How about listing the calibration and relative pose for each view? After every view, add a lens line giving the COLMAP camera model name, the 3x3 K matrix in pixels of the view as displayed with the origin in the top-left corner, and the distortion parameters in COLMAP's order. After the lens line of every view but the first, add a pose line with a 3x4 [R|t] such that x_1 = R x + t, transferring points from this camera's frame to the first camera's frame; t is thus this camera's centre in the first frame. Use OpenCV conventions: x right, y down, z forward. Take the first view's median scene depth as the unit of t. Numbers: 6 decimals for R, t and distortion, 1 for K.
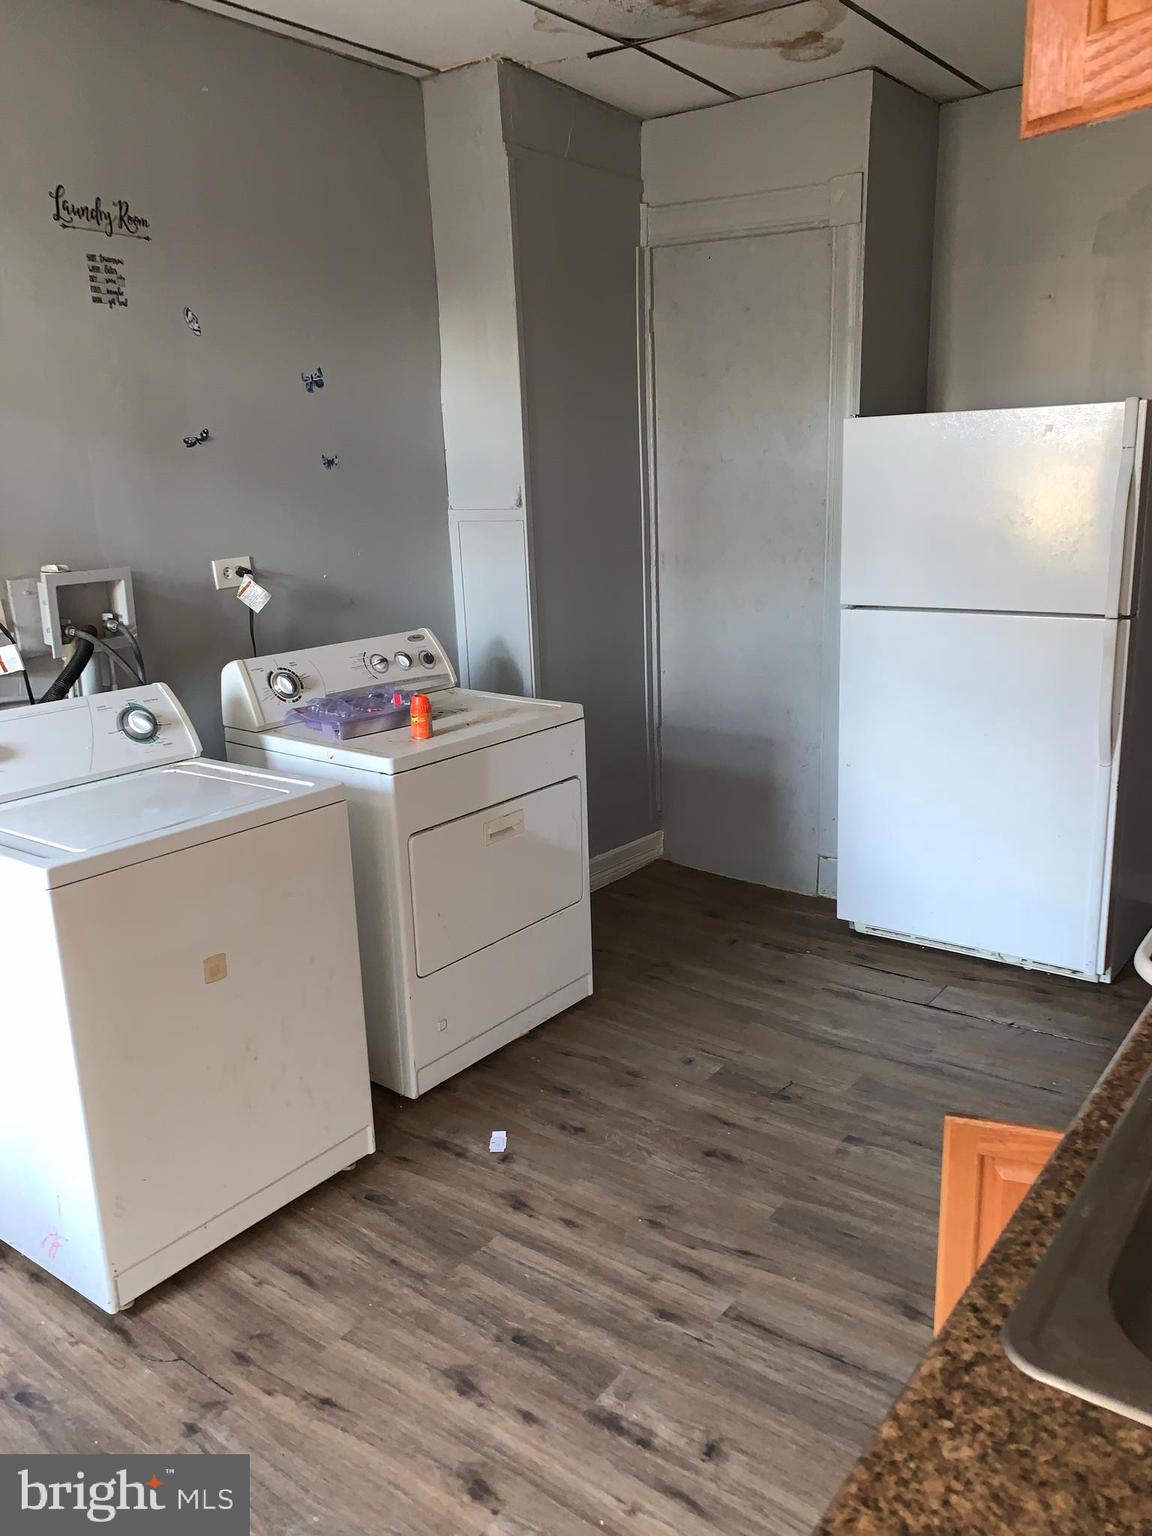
lens RADIAL K [[1184.3, 0, 583.5], [0, 1184.3, 771.9], [0, 0, 1]] dist [0.007791, -0.004520]
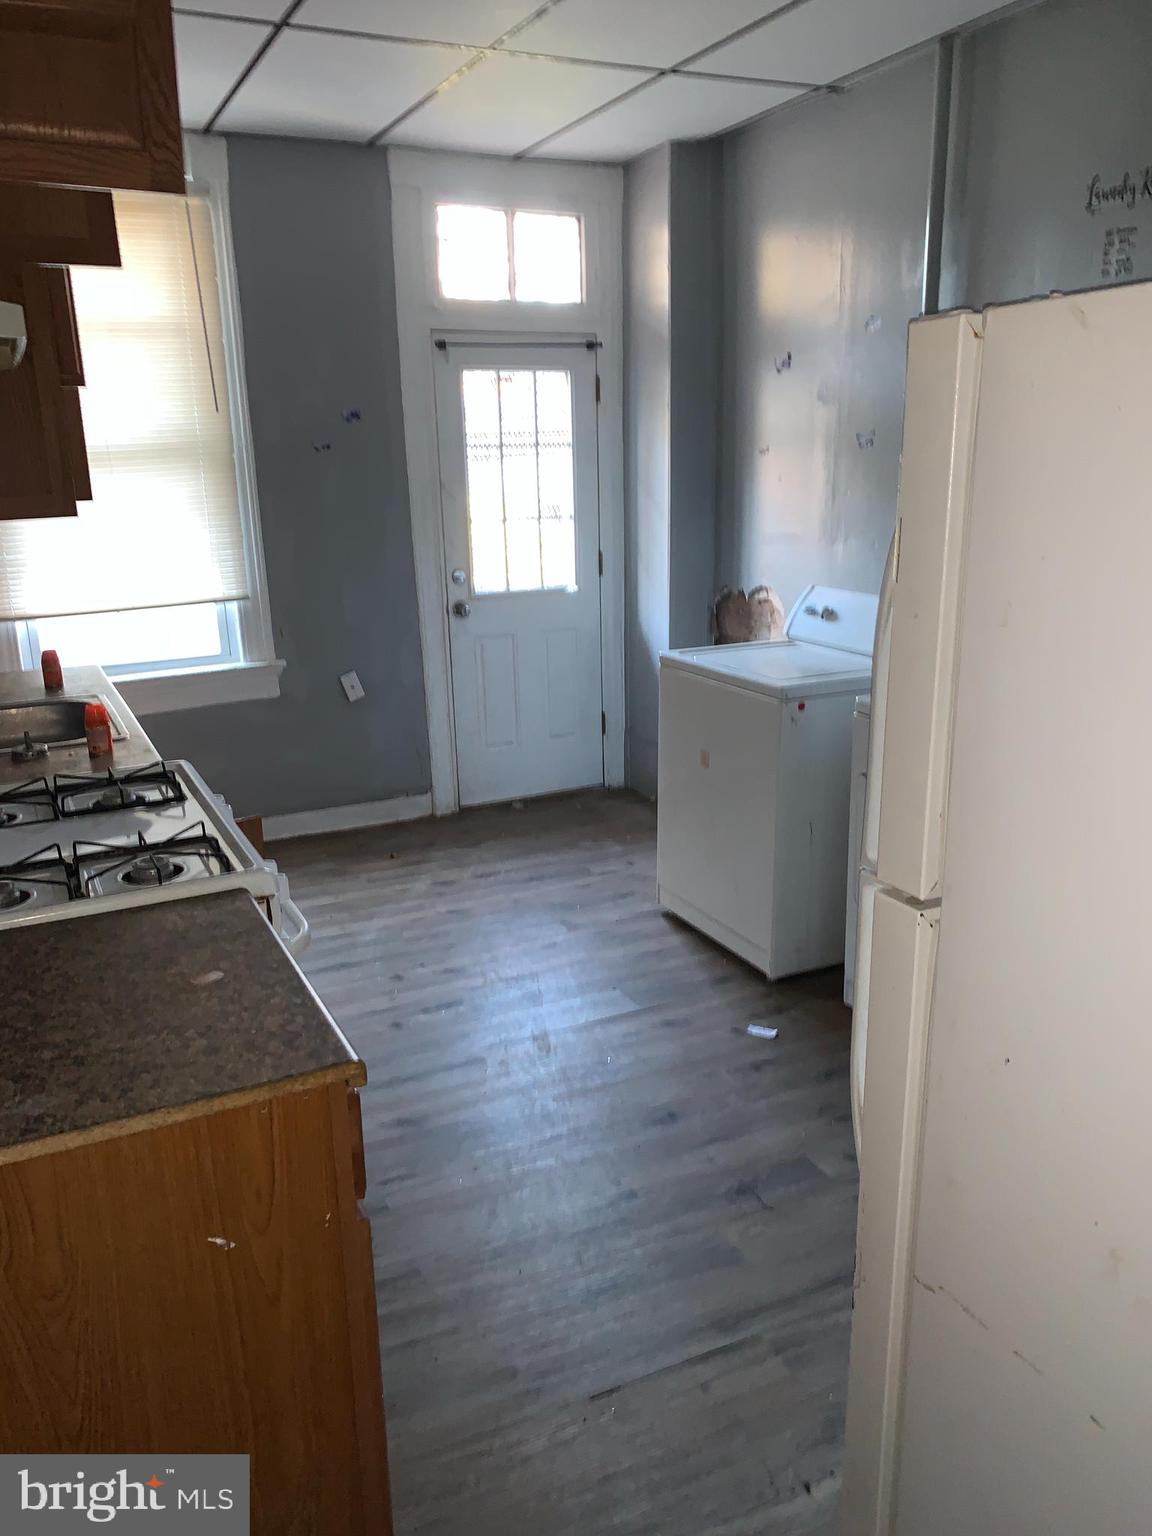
lens RADIAL K [[1184.3, 0, 574.8], [0, 1184.3, 772.1], [0, 0, 1]] dist [0.007791, -0.004520]
pose [[-0.439737, 0.283568, -0.852186, 1.194233], [-0.189449, 0.898212, 0.396641, -0.439004], [0.877918, 0.335864, -0.341255, 1.486313]]
